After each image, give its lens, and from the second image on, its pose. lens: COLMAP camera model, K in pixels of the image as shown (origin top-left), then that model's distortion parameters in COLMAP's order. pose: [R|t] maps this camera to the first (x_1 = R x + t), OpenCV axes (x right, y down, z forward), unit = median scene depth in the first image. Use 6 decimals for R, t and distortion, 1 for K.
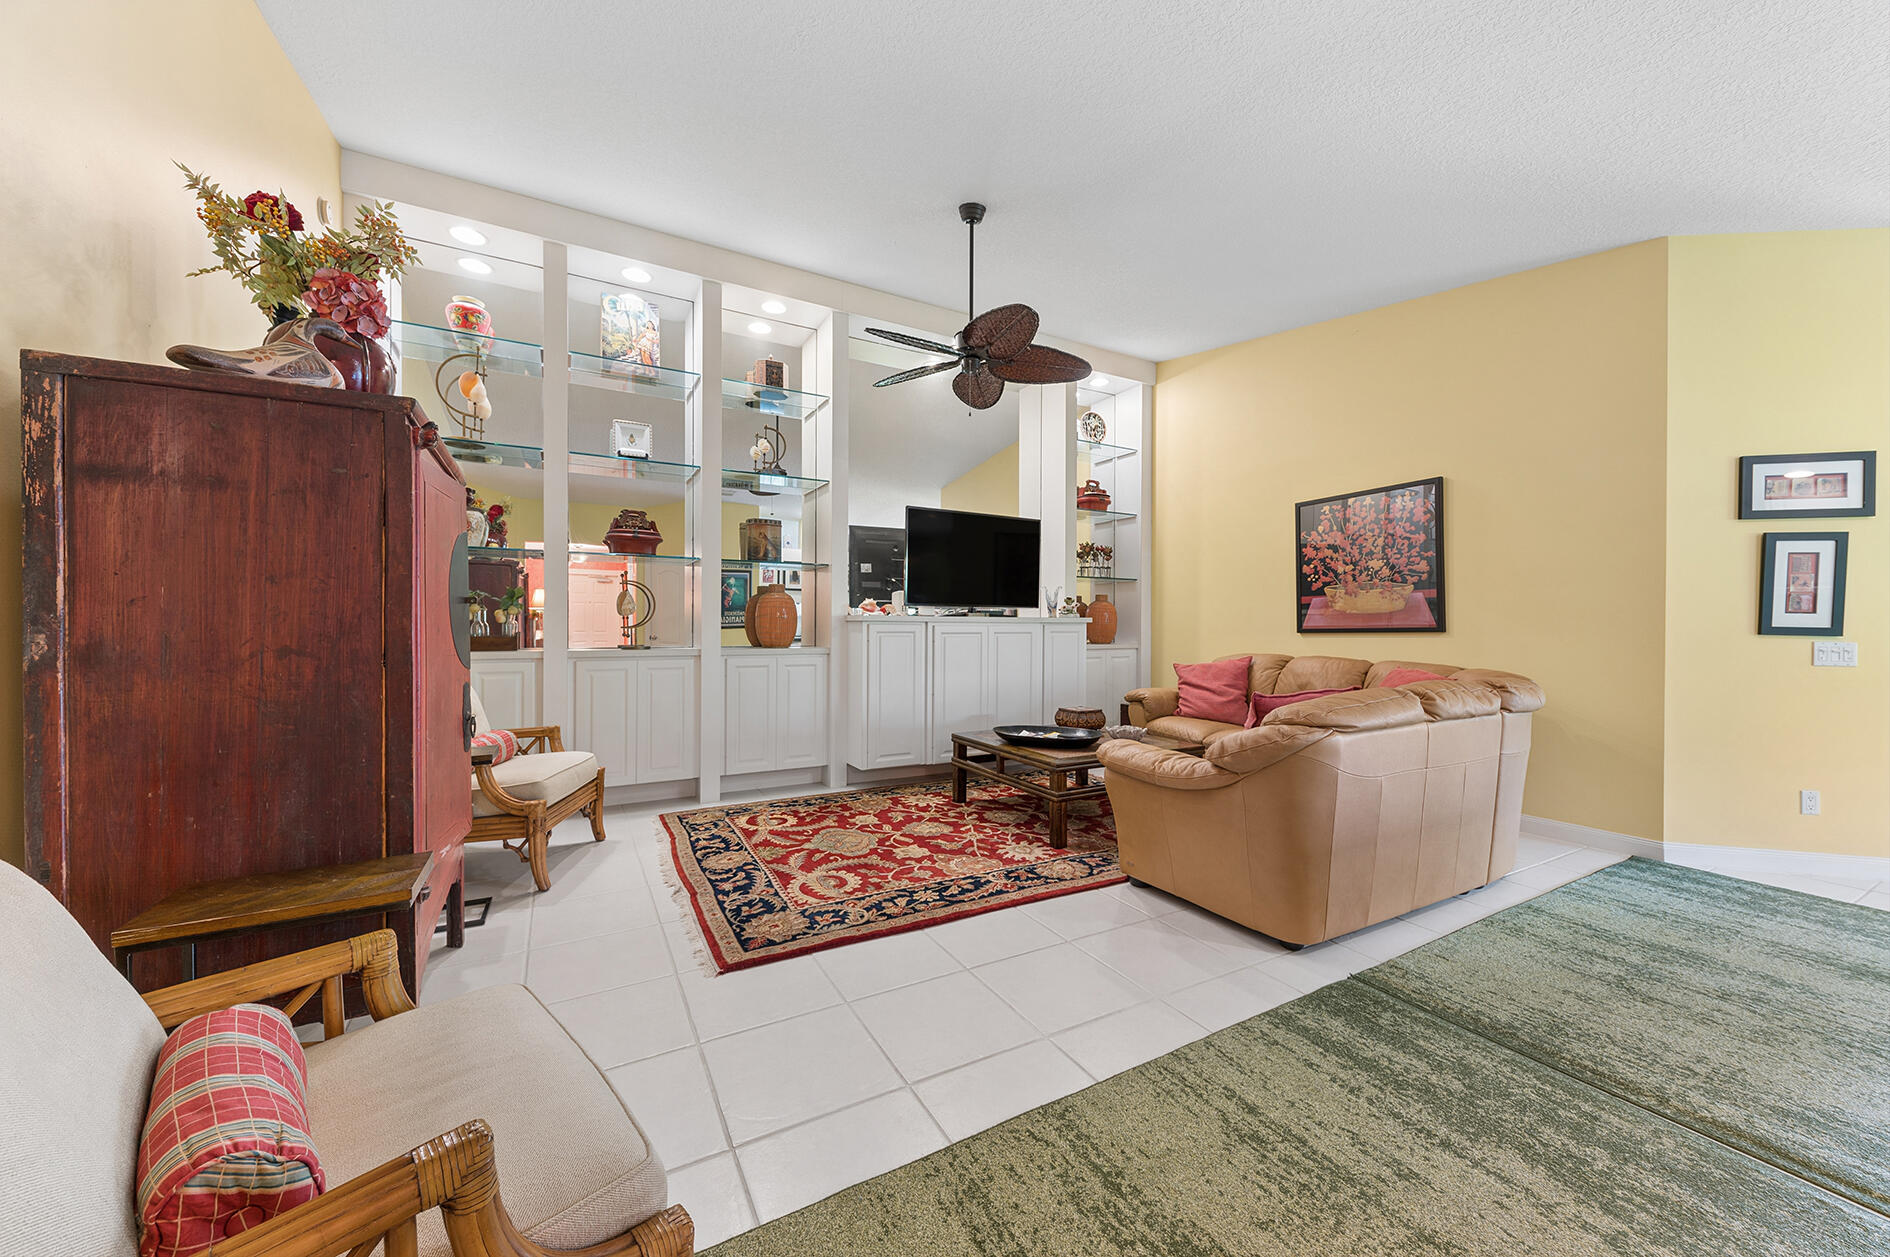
lens RADIAL K [[685.0, 0, 944.5], [0, 685.0, 632.3], [0, 0, 1]] dist [0.000378, 0.000024]
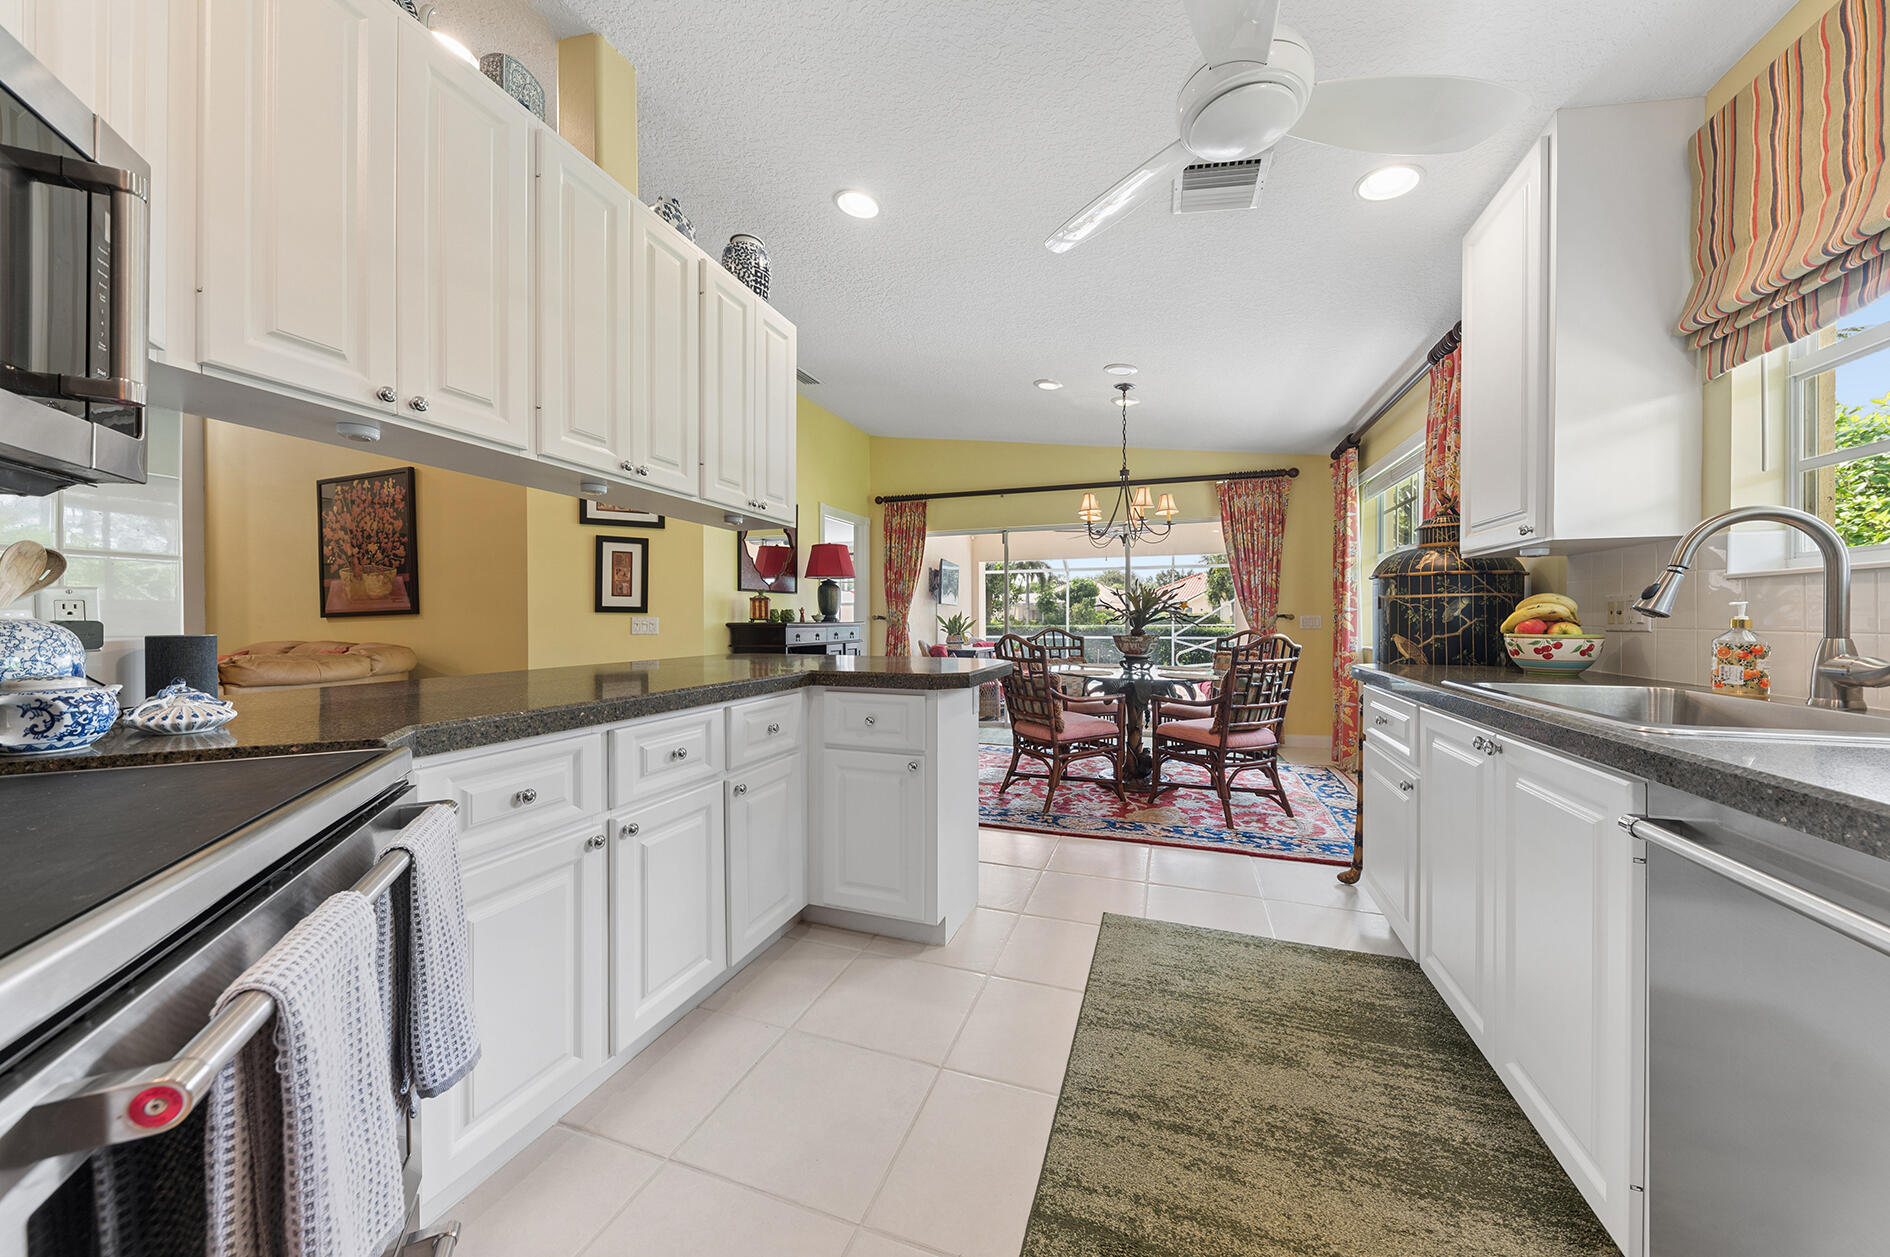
lens RADIAL K [[647.3, 0, 939.2], [0, 647.3, 619.8], [0, 0, 1]] dist [0.001131, 0.000031]
pose [[0.748854, -0.011262, 0.662639, 0.661163], [0.016736, 0.999858, -0.001920, 0.023676], [-0.662524, 0.012528, 0.748936, -0.281217]]
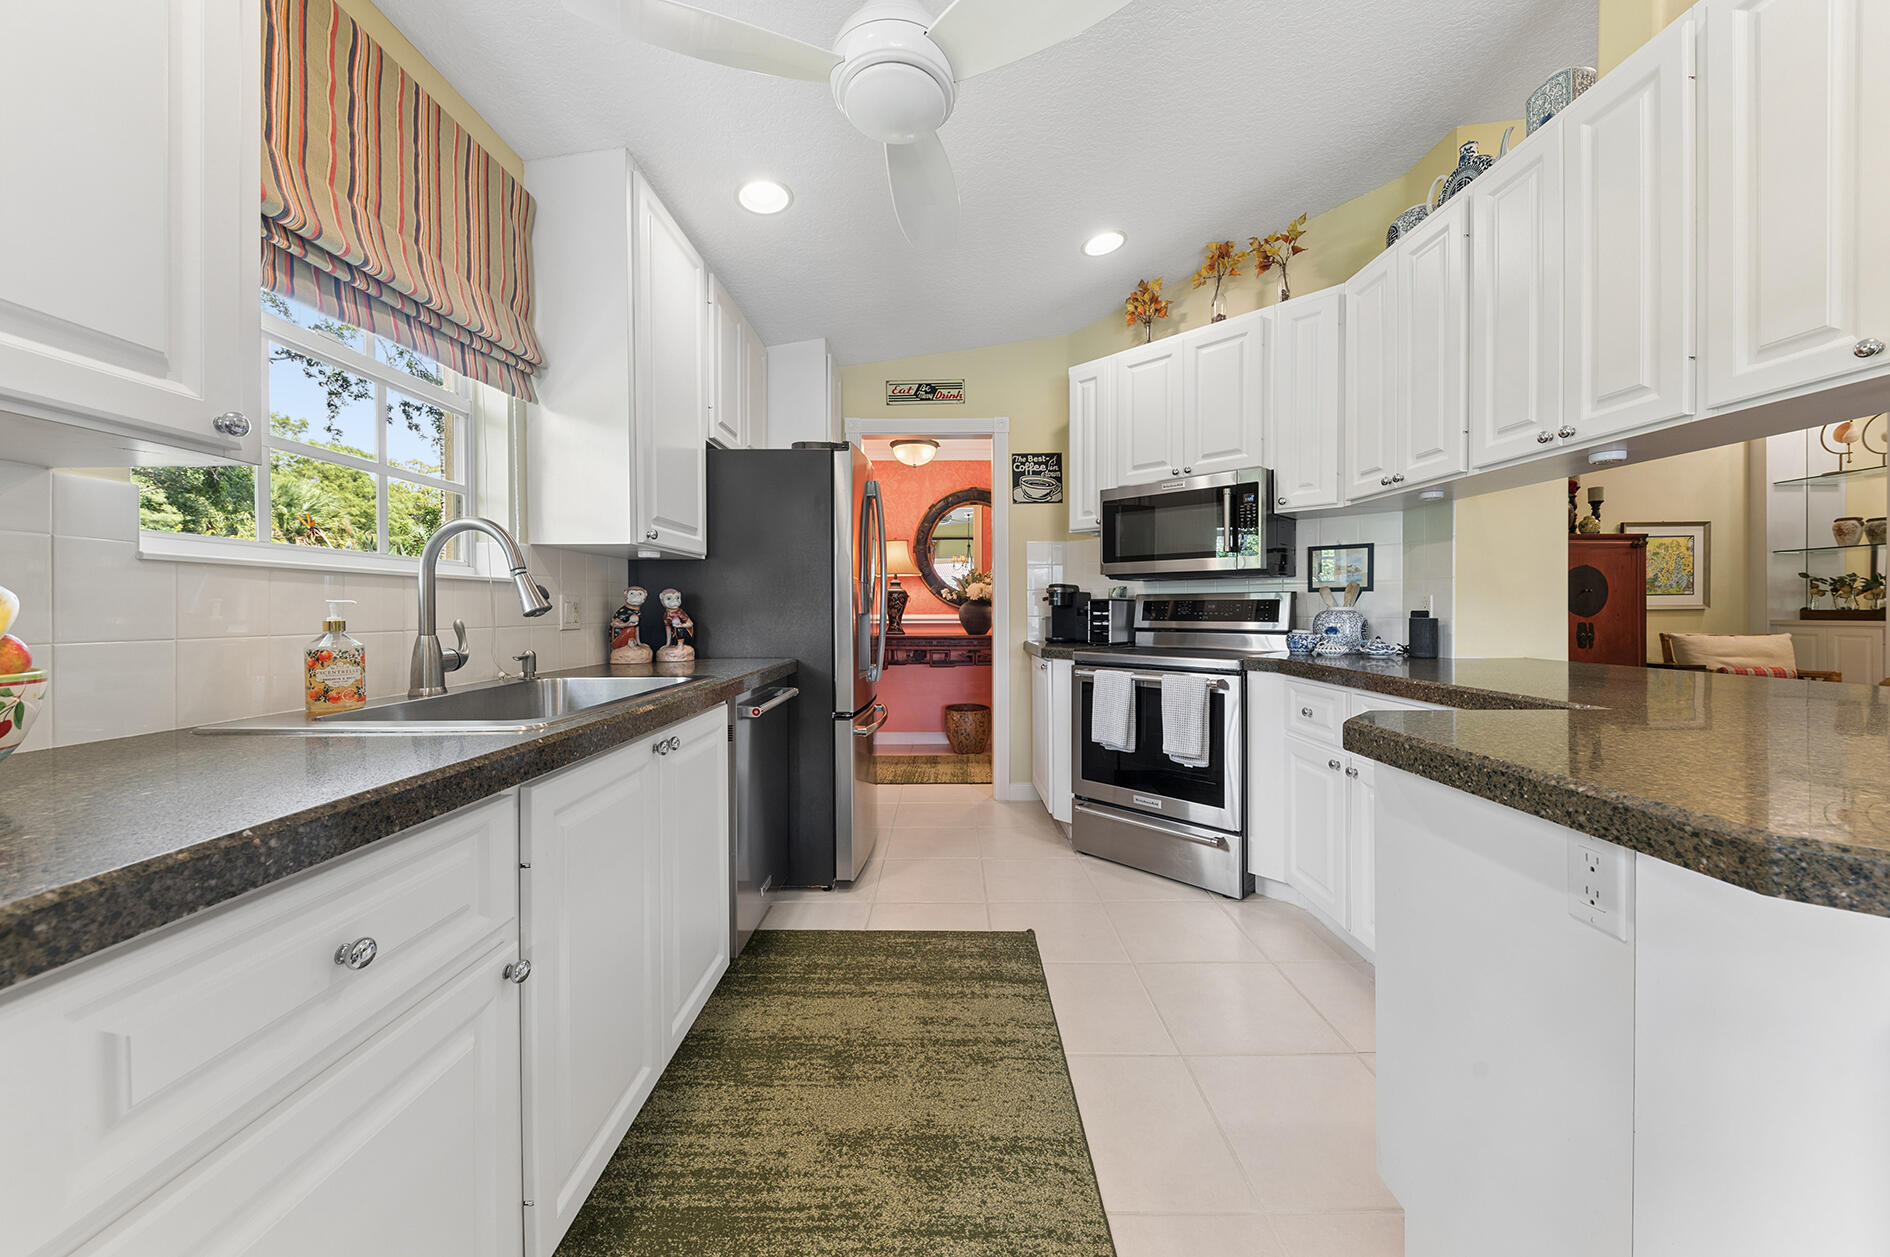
lens RADIAL K [[685.0, 0, 943.8], [0, 685.0, 619.2], [0, 0, 1]] dist [0.000378, 0.000024]
pose [[-0.484813, 0.002525, -0.874614, 2.230077], [-0.008398, 0.999936, 0.007542, 0.025578], [0.874578, 0.011002, -0.484761, 0.553185]]
